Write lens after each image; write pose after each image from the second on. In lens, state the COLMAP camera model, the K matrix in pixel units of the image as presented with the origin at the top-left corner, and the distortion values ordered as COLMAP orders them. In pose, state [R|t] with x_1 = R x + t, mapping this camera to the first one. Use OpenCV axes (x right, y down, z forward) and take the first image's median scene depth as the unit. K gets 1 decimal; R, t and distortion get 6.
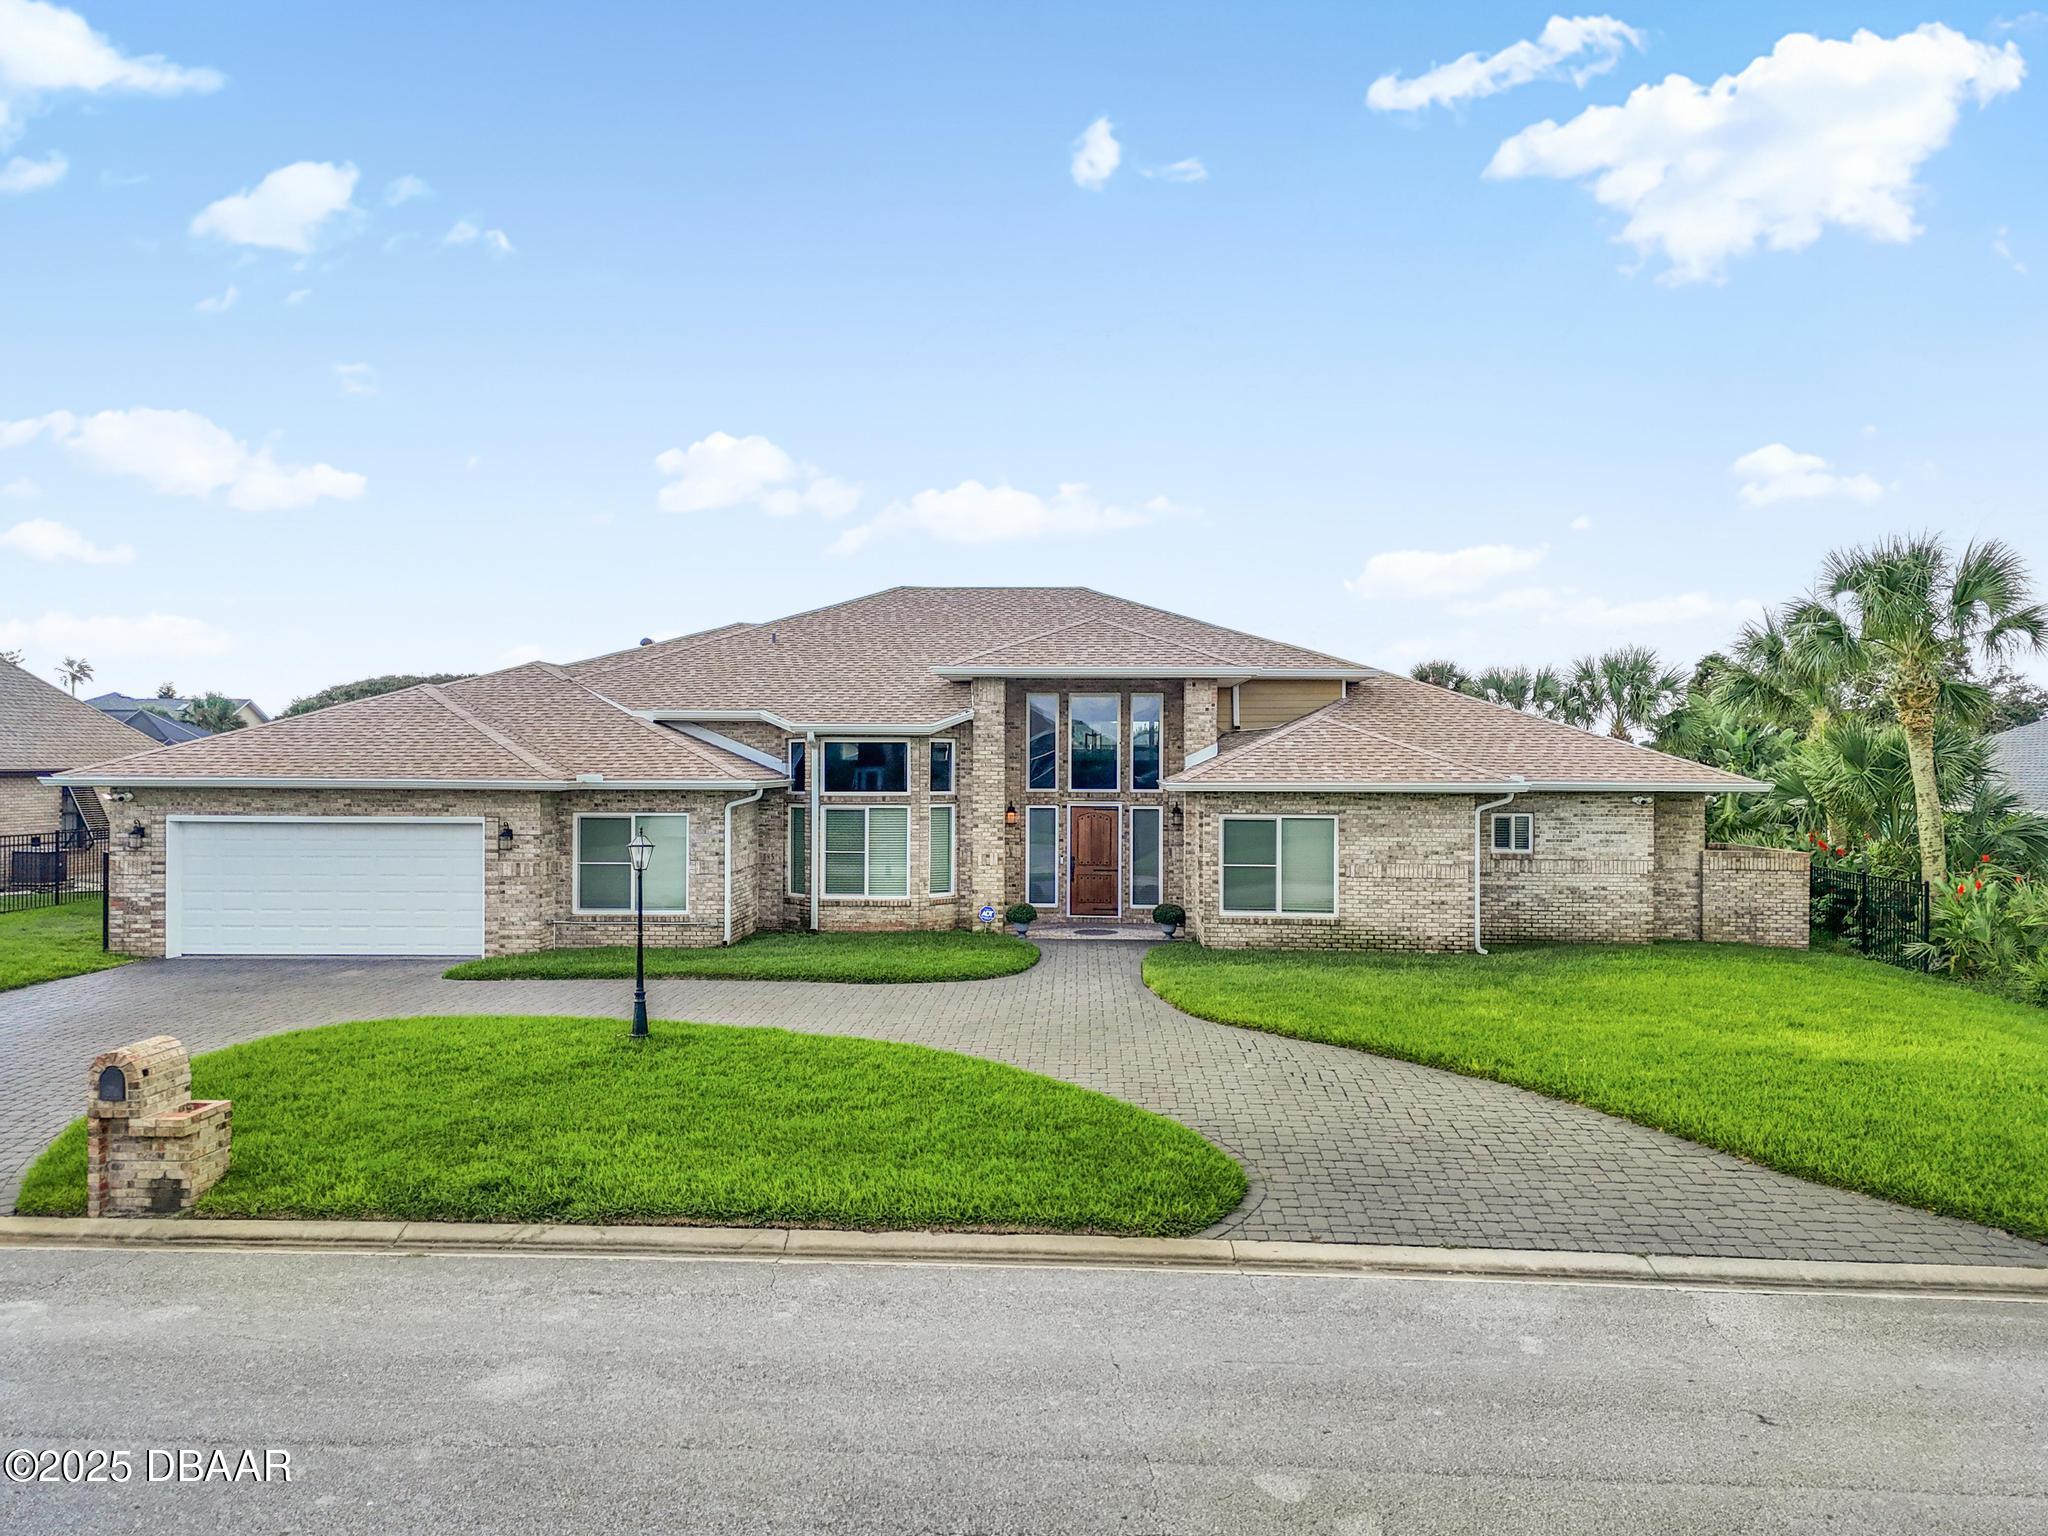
lens RADIAL K [[1498.6, 0, 1024.0], [0, 1498.6, 768.0], [0, 0, 1]] dist [0.092286, -0.104793]
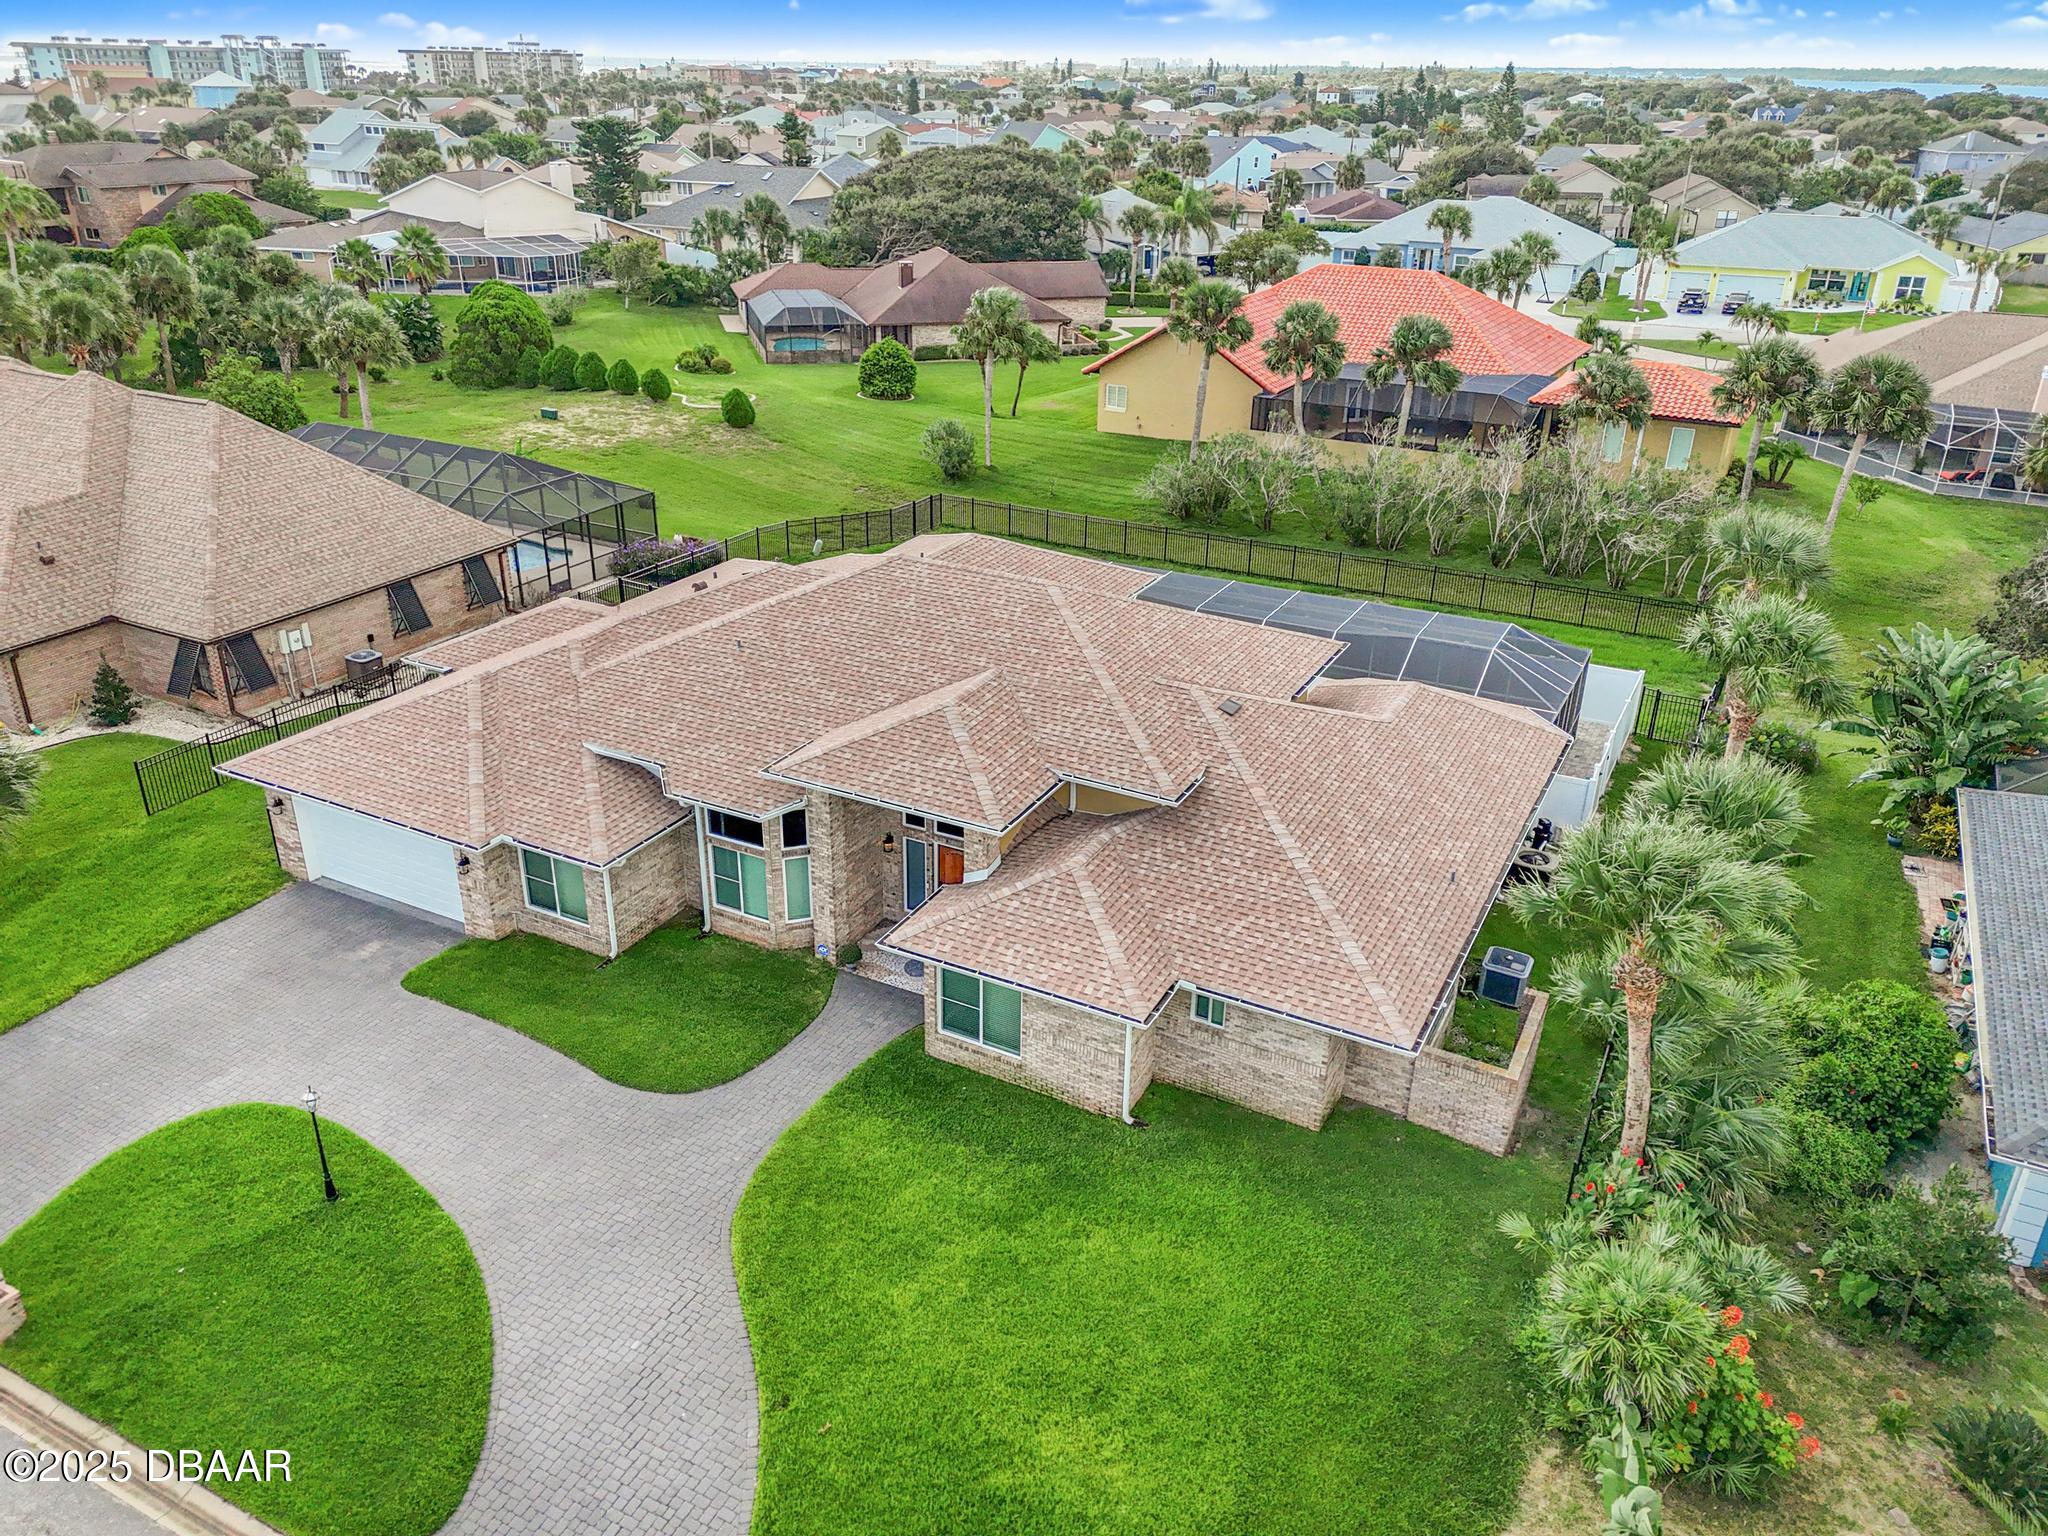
lens RADIAL K [[1498.6, 0, 1024.0], [0, 1498.6, 768.0], [0, 0, 1]] dist [0.092286, -0.104793]
pose [[0.904023, 0.188351, -0.383753, 0.619820], [-0.012855, 0.909274, 0.415999, -0.602571], [0.427290, -0.371140, 0.824426, 0.109716]]
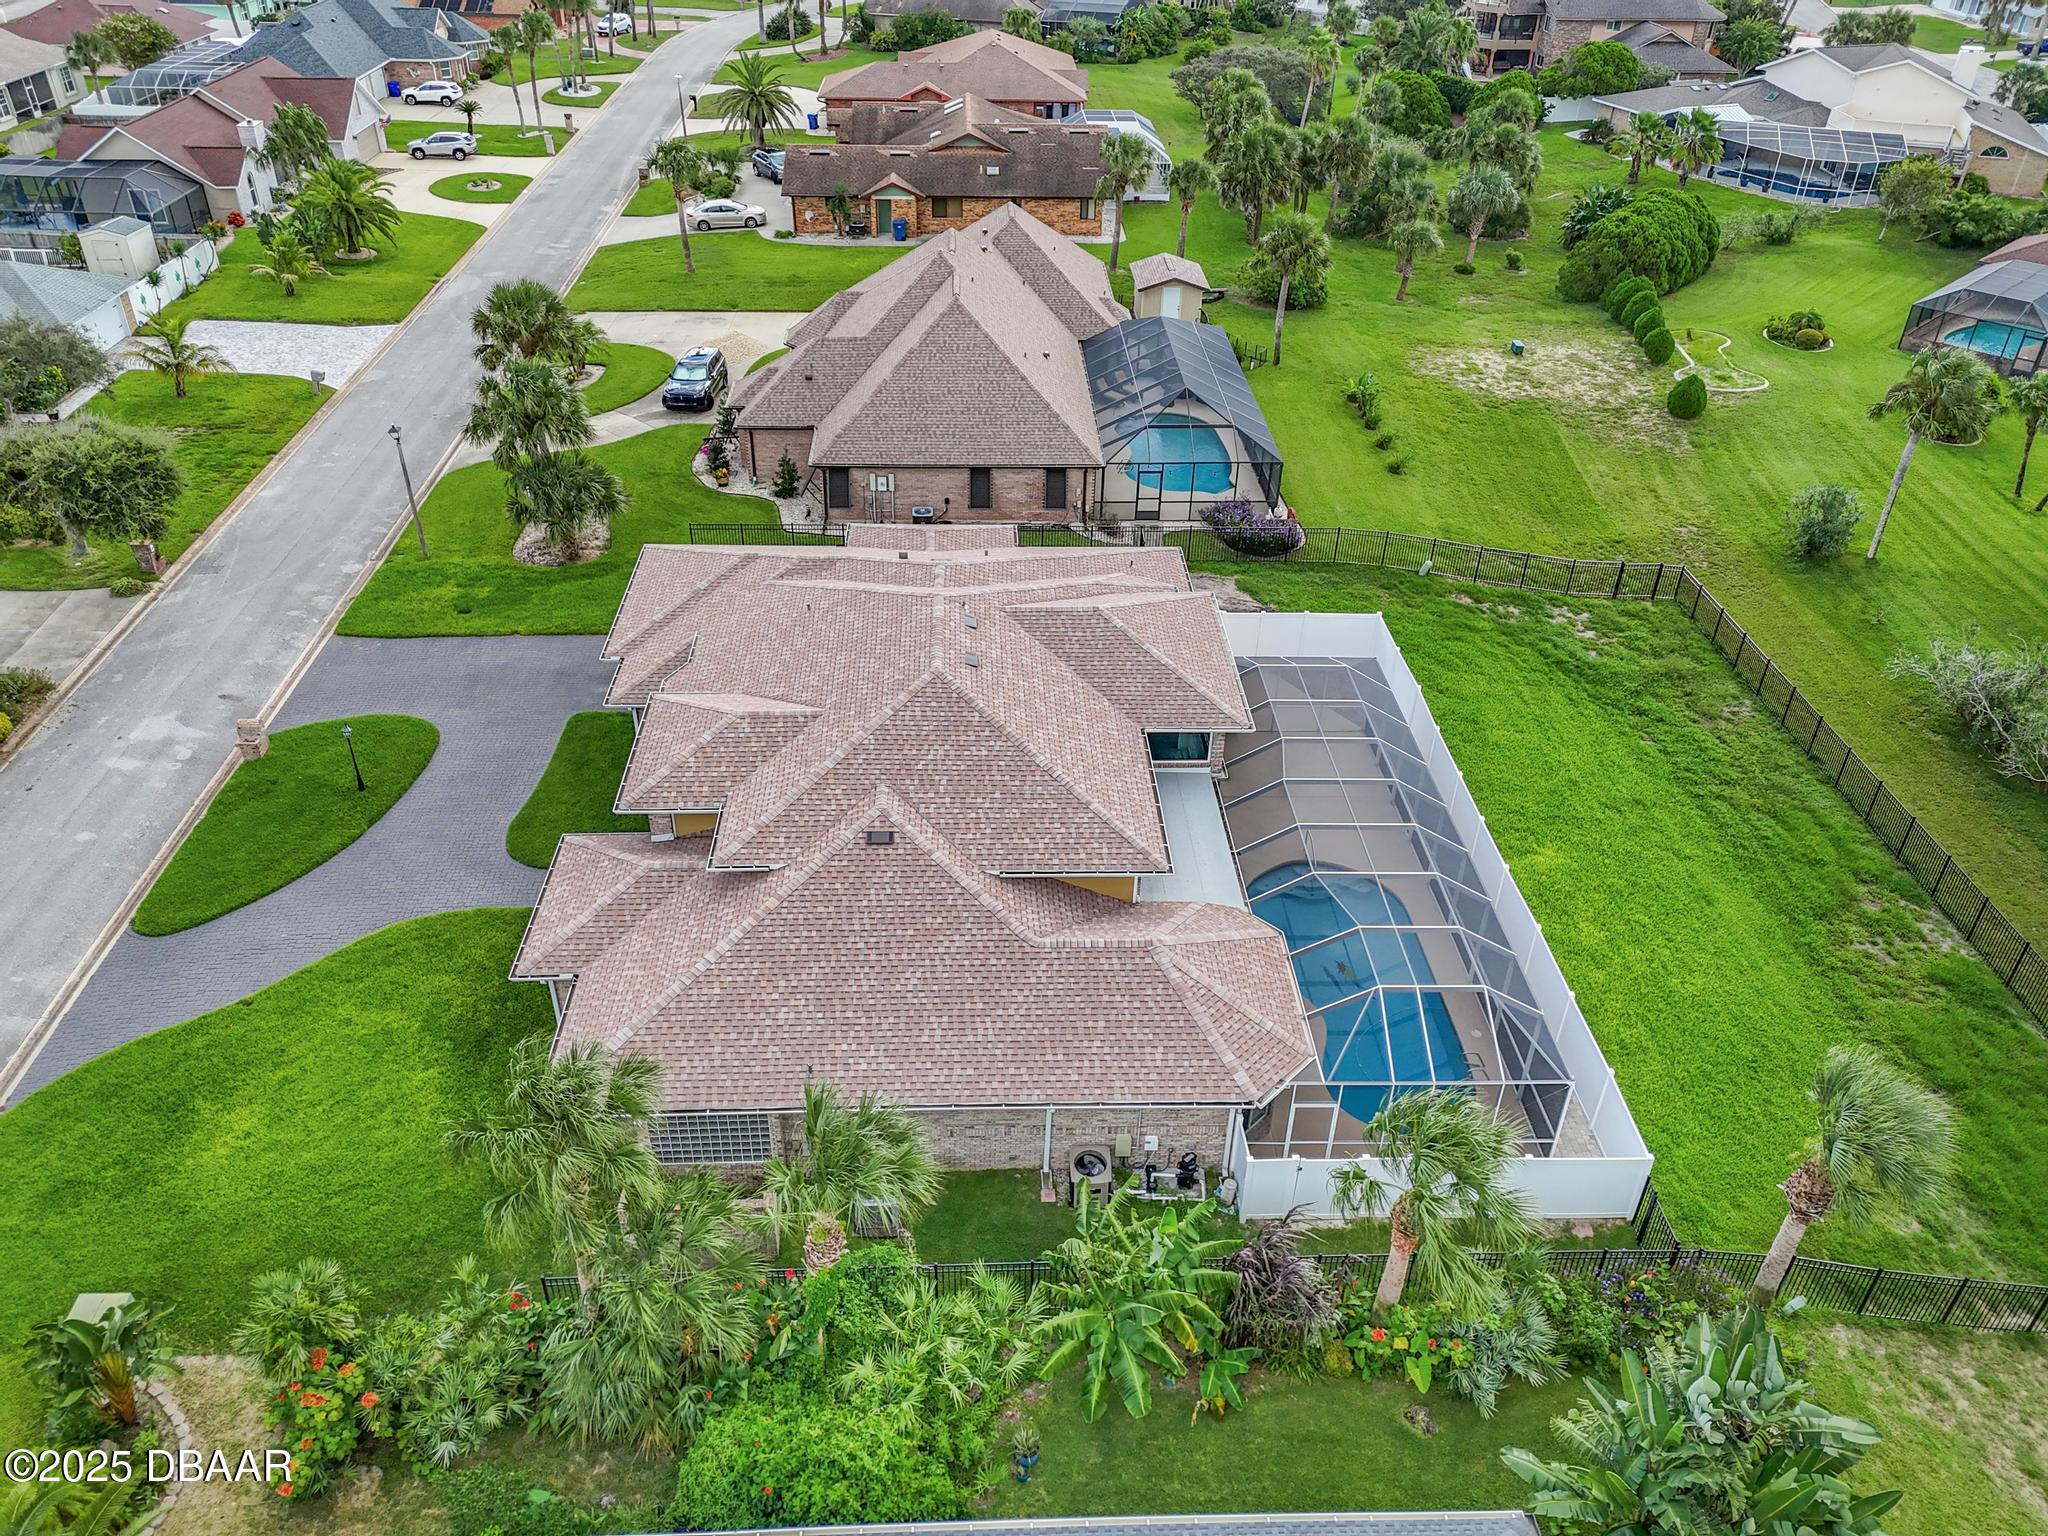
lens RADIAL K [[1503.0, 0, 1024.0], [0, 1503.0, 768.0], [0, 0, 1]] dist [0.090359, -0.096141]
pose [[0.083662, 0.550335, -0.830742, 1.444442], [-0.023922, 0.834533, 0.550438, -0.955267], [0.996207, -0.026178, 0.082984, 1.326539]]
